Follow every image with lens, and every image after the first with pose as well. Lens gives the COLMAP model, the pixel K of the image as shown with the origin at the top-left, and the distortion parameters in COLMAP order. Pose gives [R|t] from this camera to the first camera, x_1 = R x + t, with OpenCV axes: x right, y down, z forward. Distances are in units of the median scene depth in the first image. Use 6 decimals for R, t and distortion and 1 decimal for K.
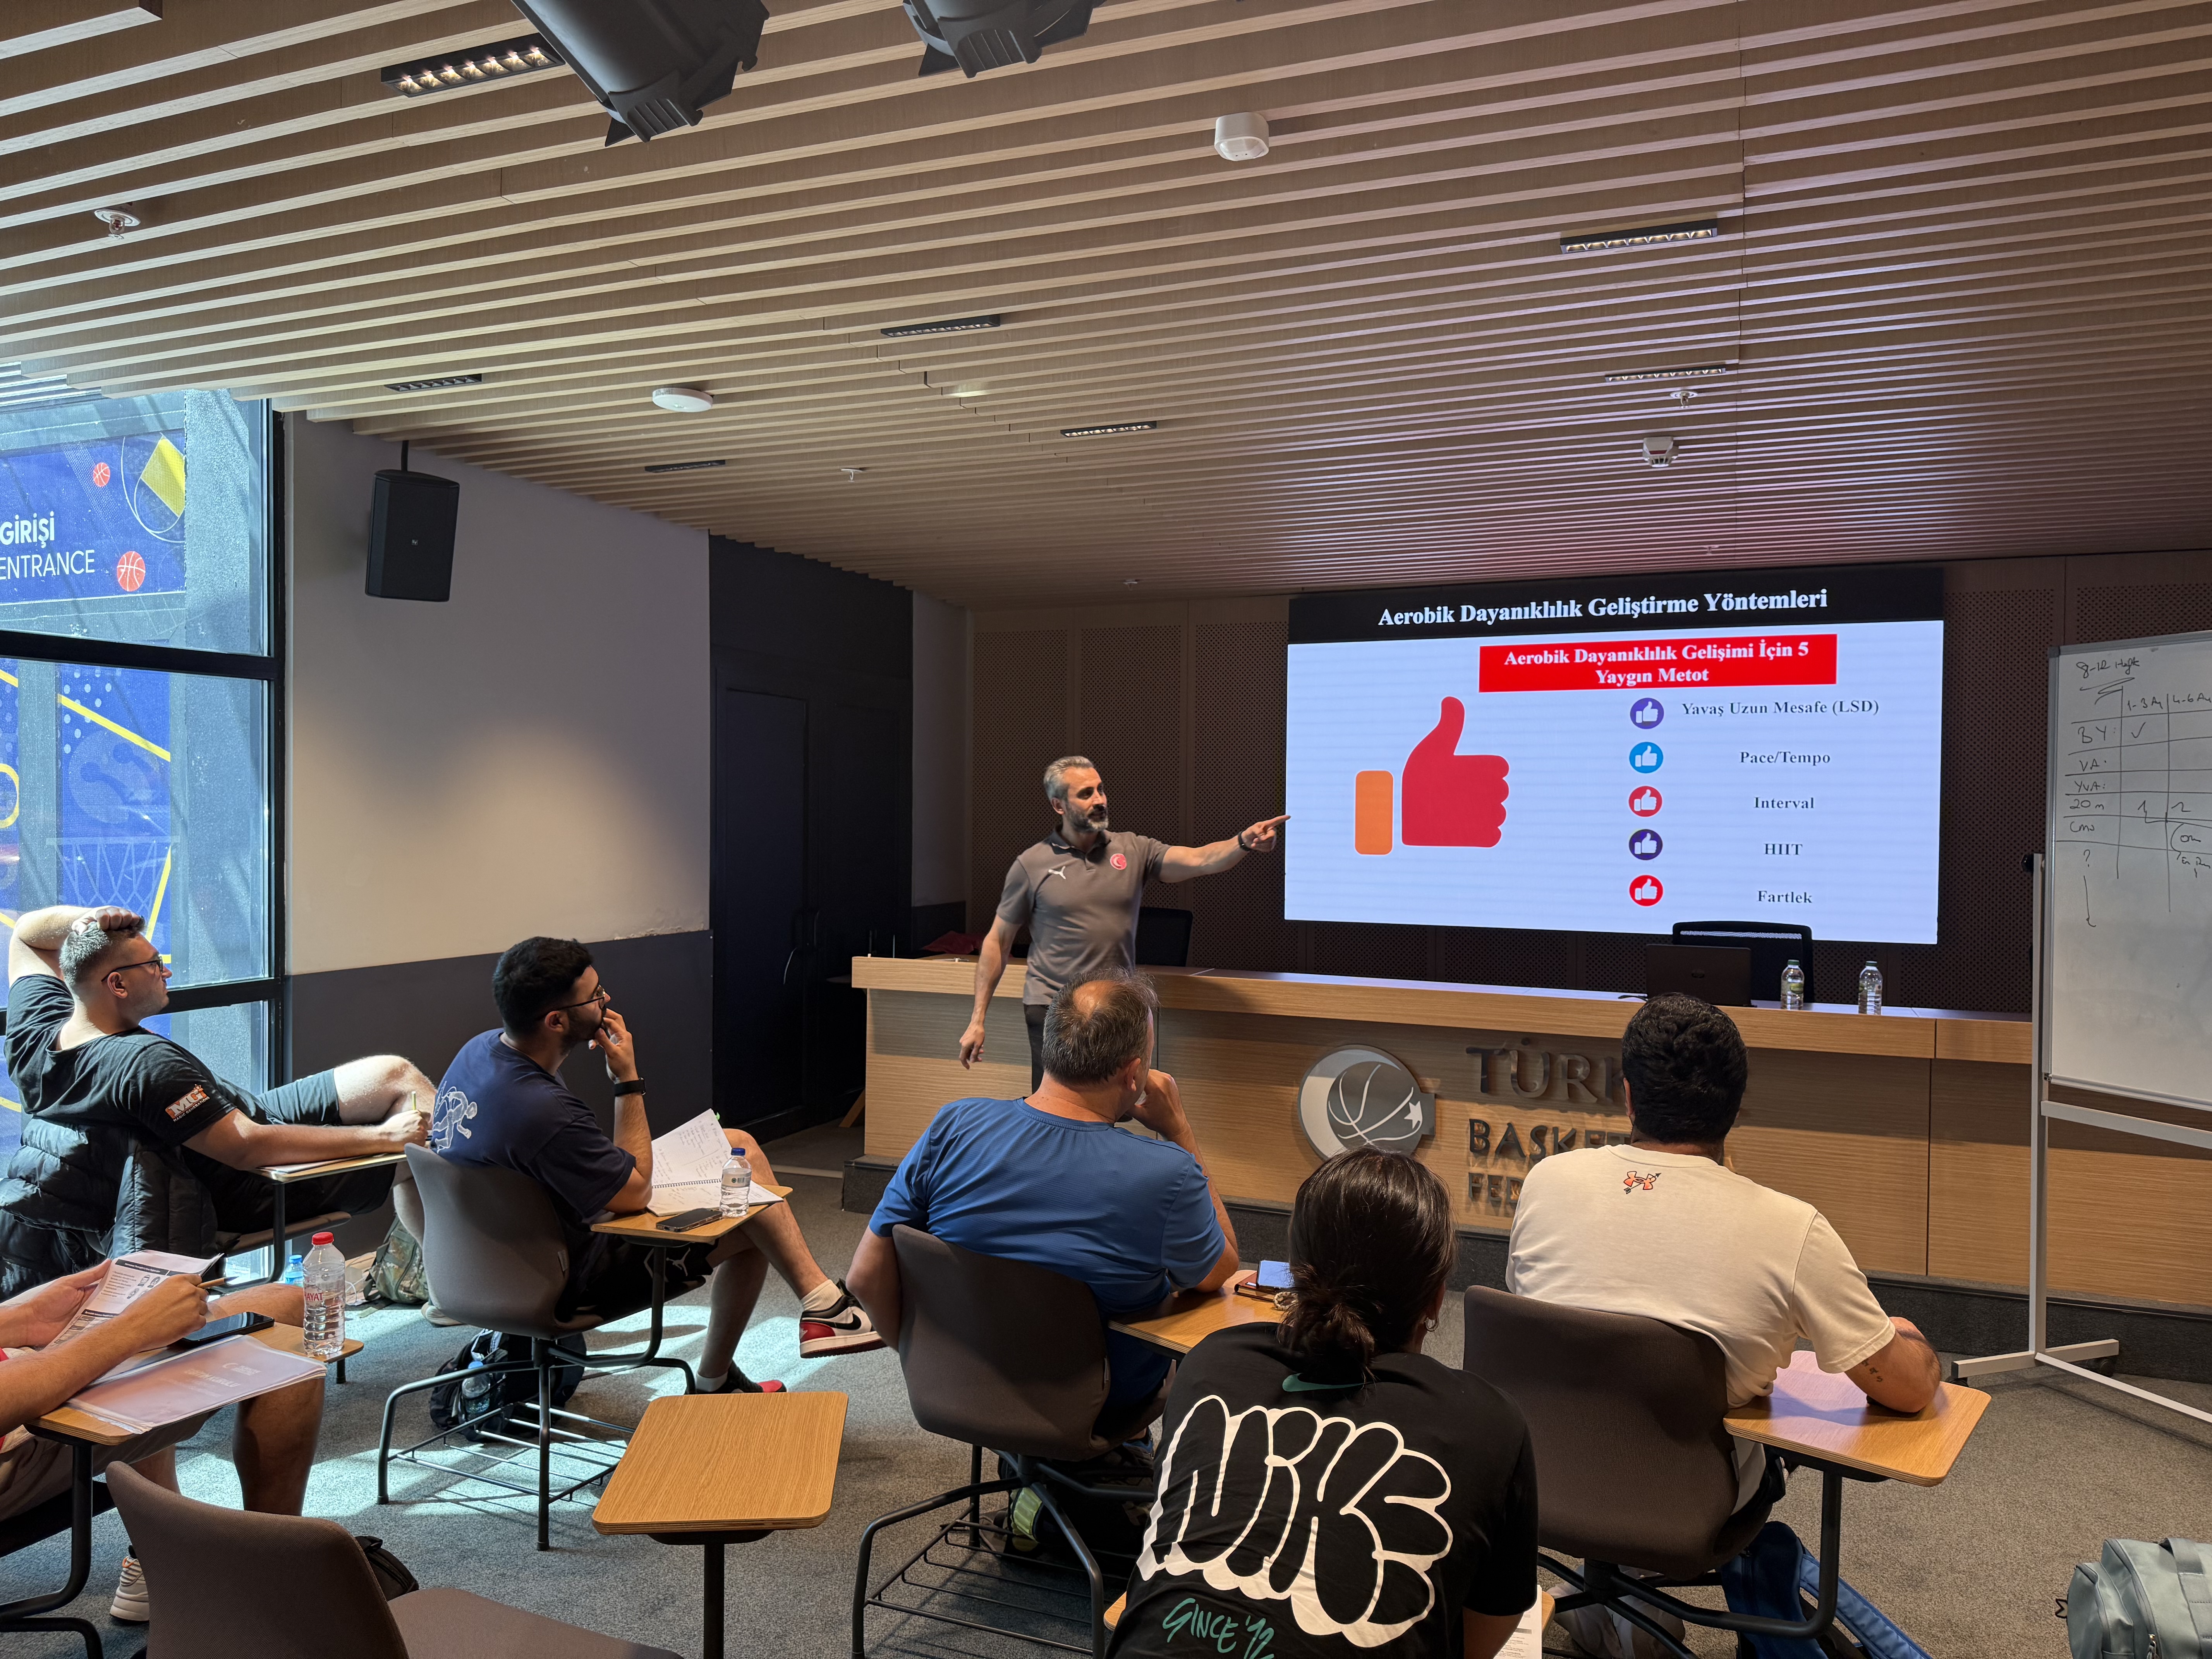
lens RADIAL K [[1398.2, 0, 1106.0], [0, 1398.2, 829.5], [0, 0, 1]] dist [0.001130, 0.358494]
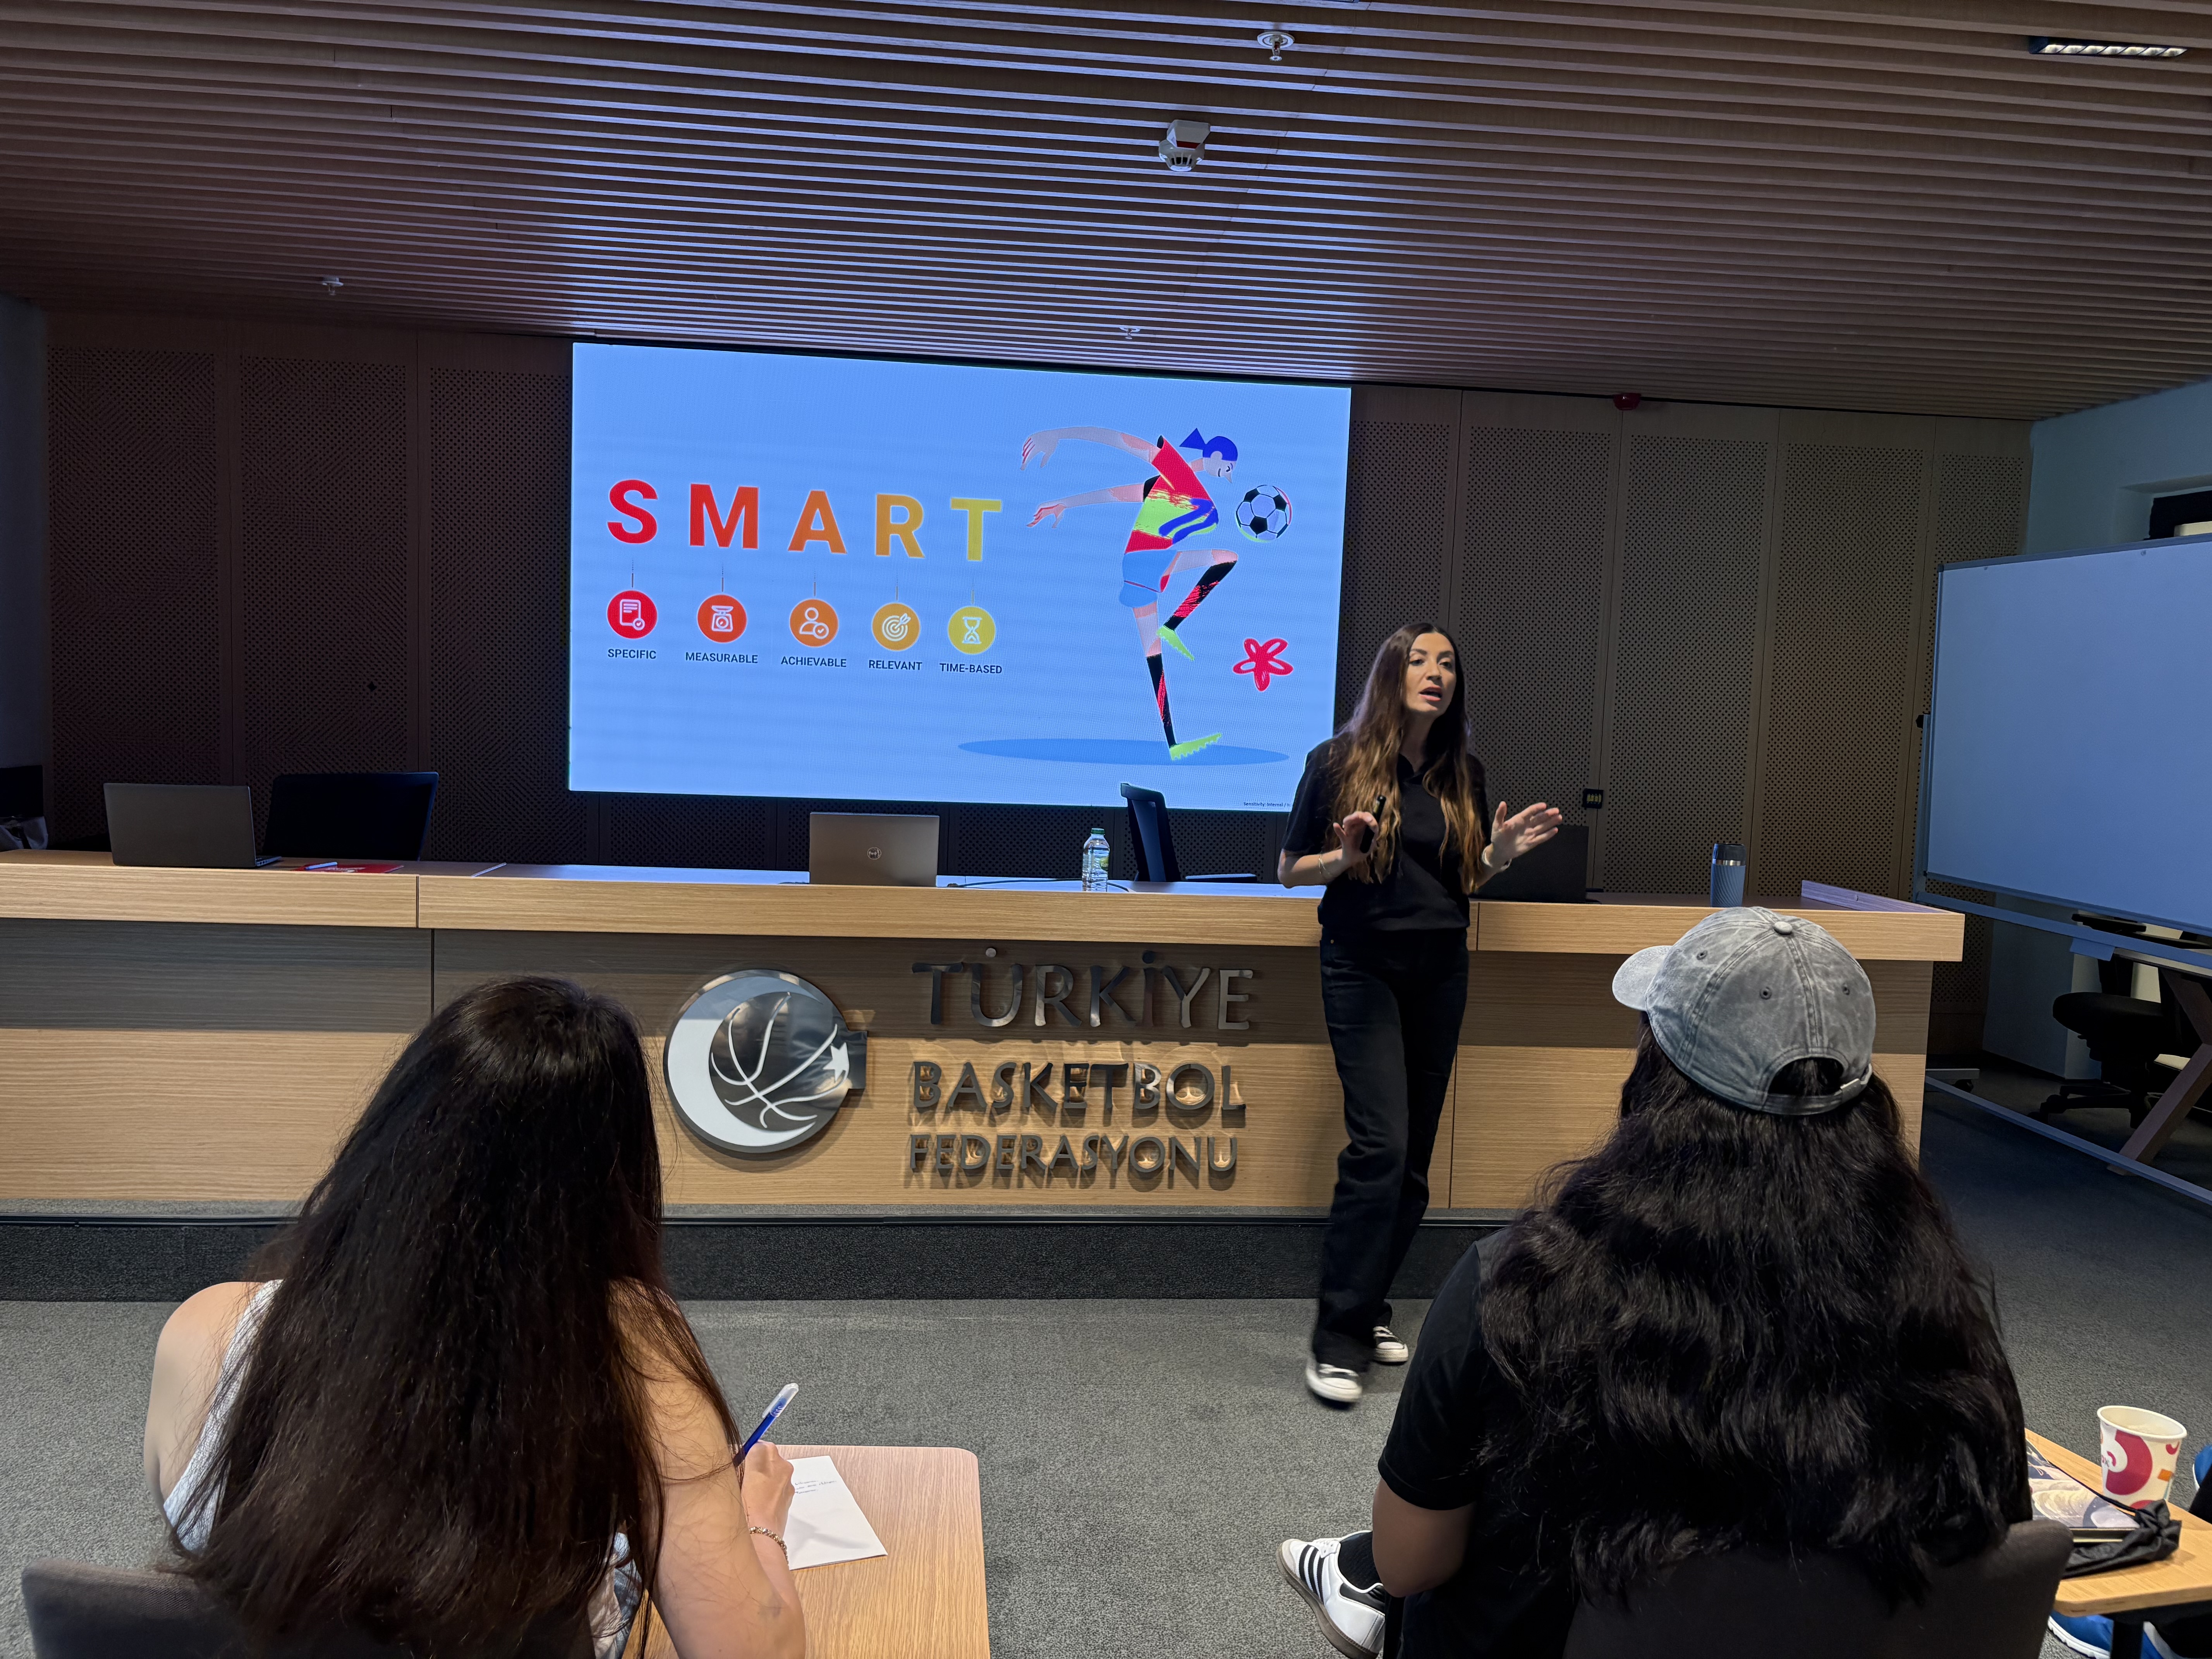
lens RADIAL K [[1665.8, 0, 1137.9], [0, 1665.8, 819.3], [0, 0, 1]] dist [0.052837, -0.002694]
pose [[0.877609, -0.013843, 0.479178, -0.047863], [-0.024292, 0.997015, 0.073293, 0.017094], [-0.478762, -0.075963, 0.874652, 0.208427]]
